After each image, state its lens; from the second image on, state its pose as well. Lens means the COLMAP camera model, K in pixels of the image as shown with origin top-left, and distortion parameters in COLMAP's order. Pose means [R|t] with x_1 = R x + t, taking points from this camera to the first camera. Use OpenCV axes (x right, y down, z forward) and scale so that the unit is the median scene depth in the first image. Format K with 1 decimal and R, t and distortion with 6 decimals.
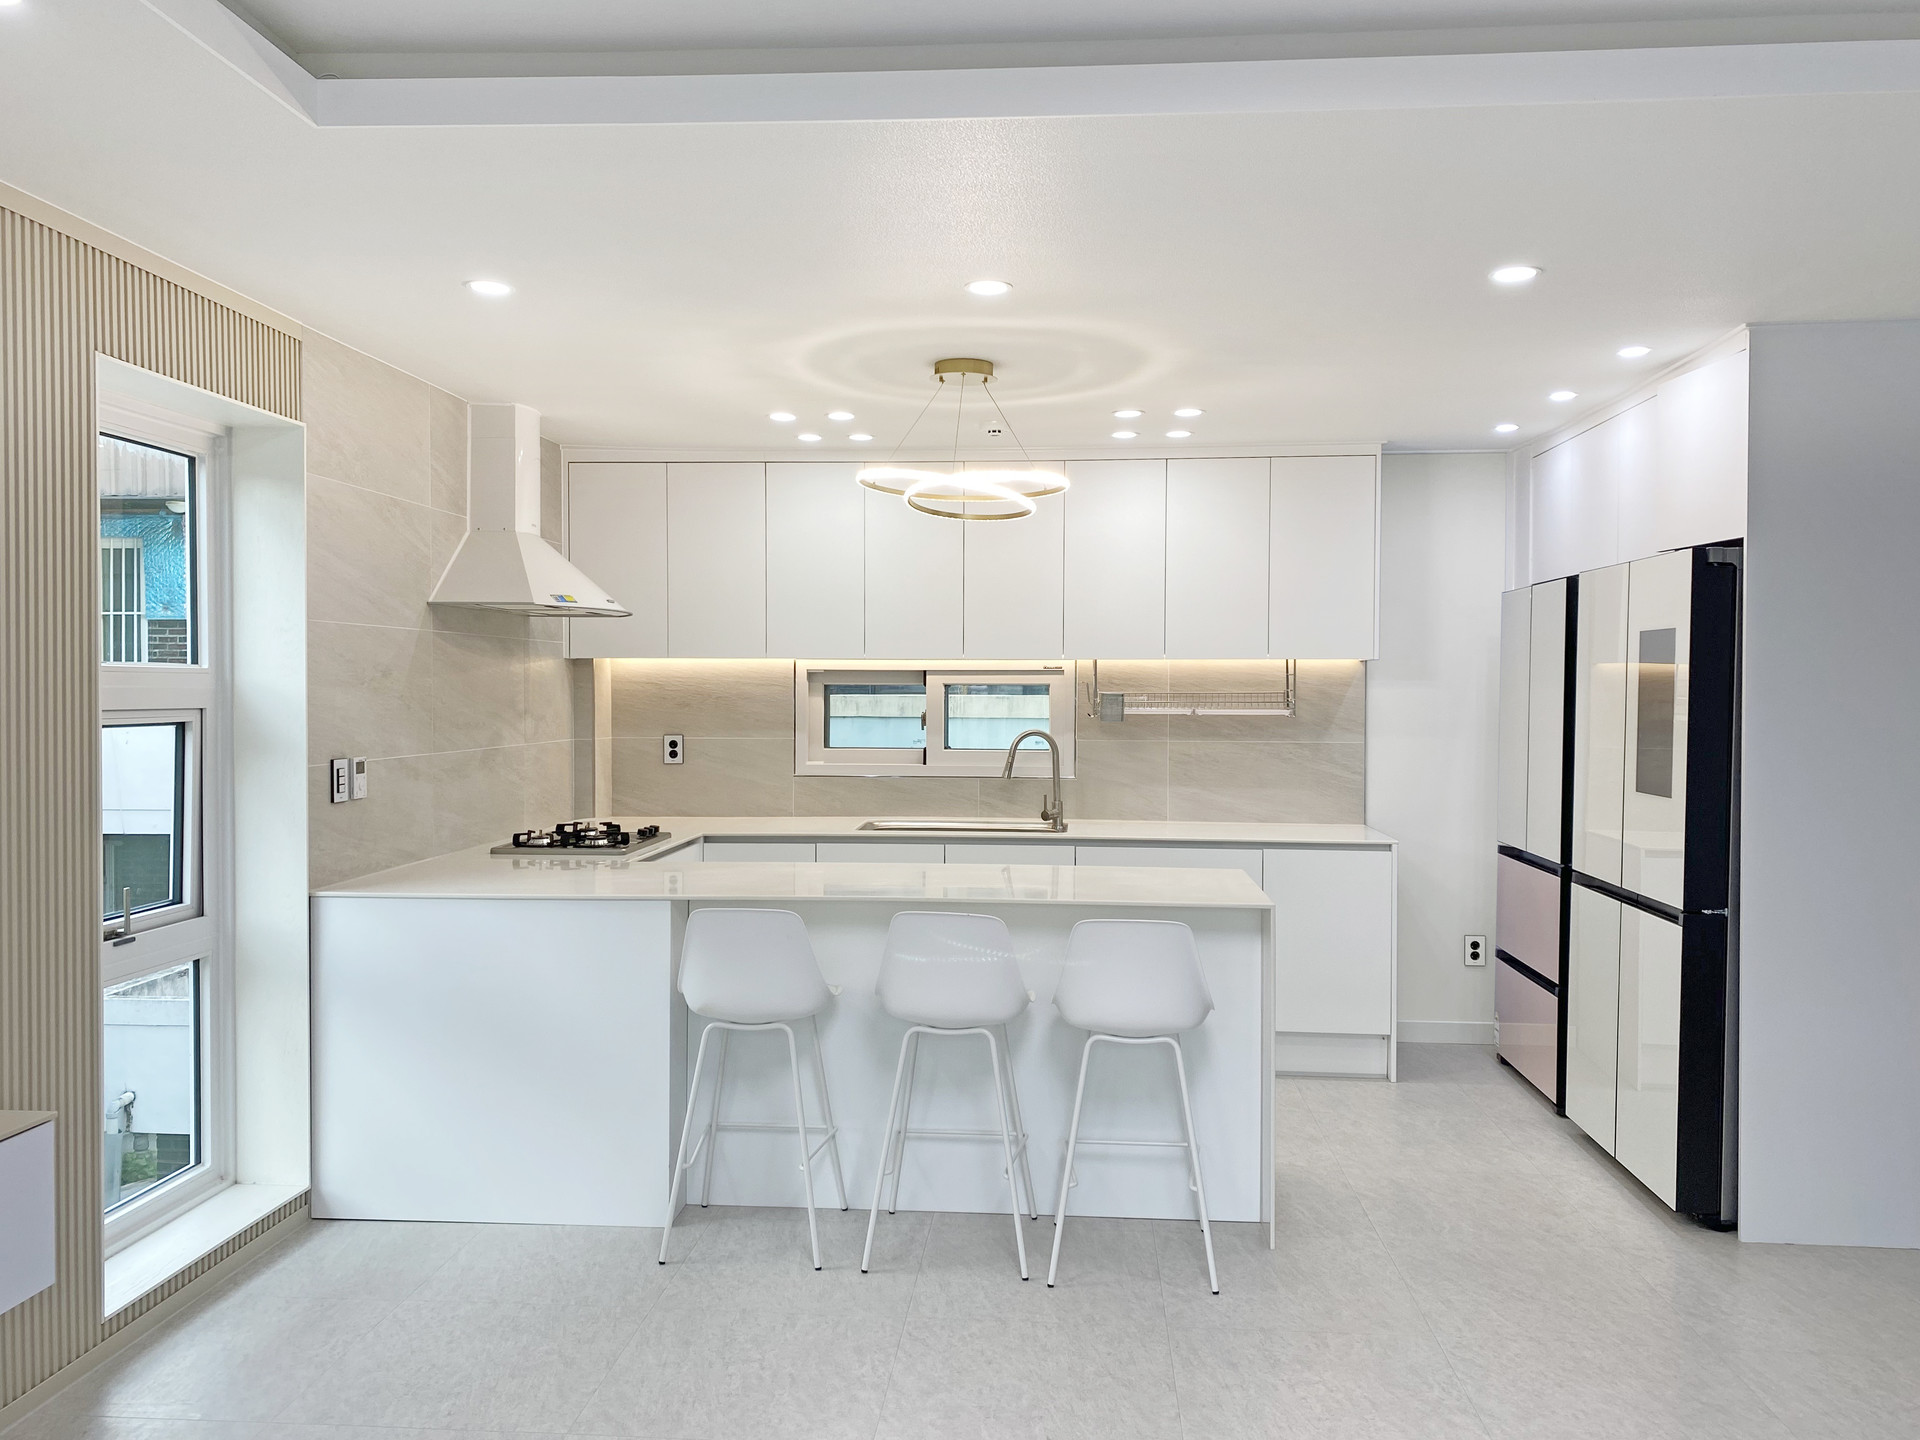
lens RADIAL K [[1469.5, 0, 960.0], [0, 1469.5, 720.0], [0, 0, 1]] dist [0.075244, -0.141661]
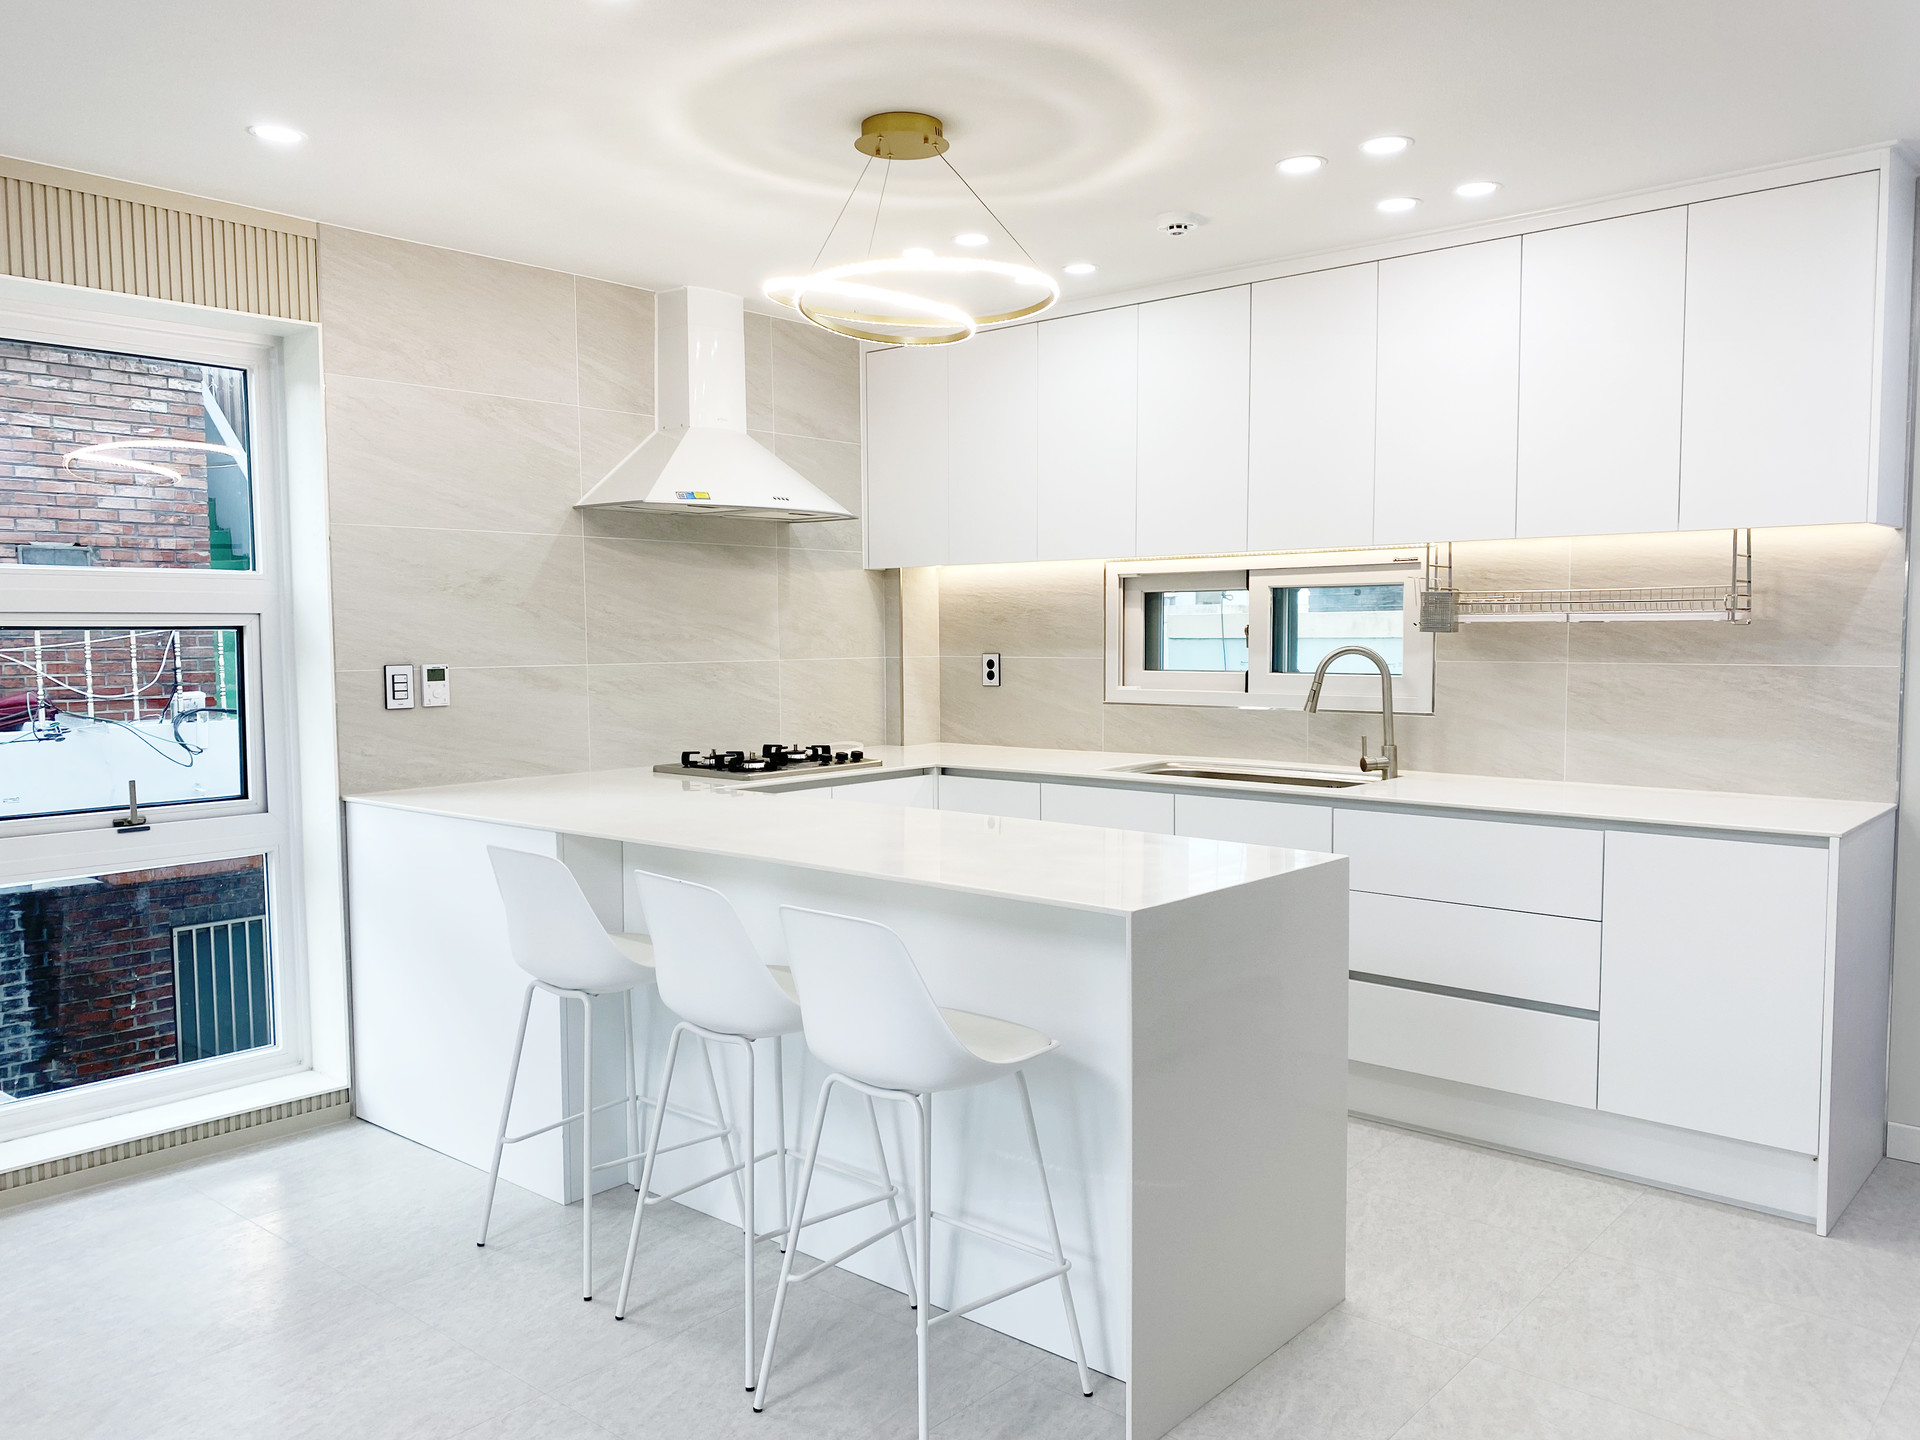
lens RADIAL K [[1450.8, 0, 960.1], [0, 1450.8, 734.0], [0, 0, 1]] dist [0.044153, -0.076854]
pose [[0.806964, 0.034795, -0.589575, 0.329922], [-0.004736, 0.998612, 0.052452, 0.013856], [0.590581, -0.039535, 0.806009, 0.310579]]
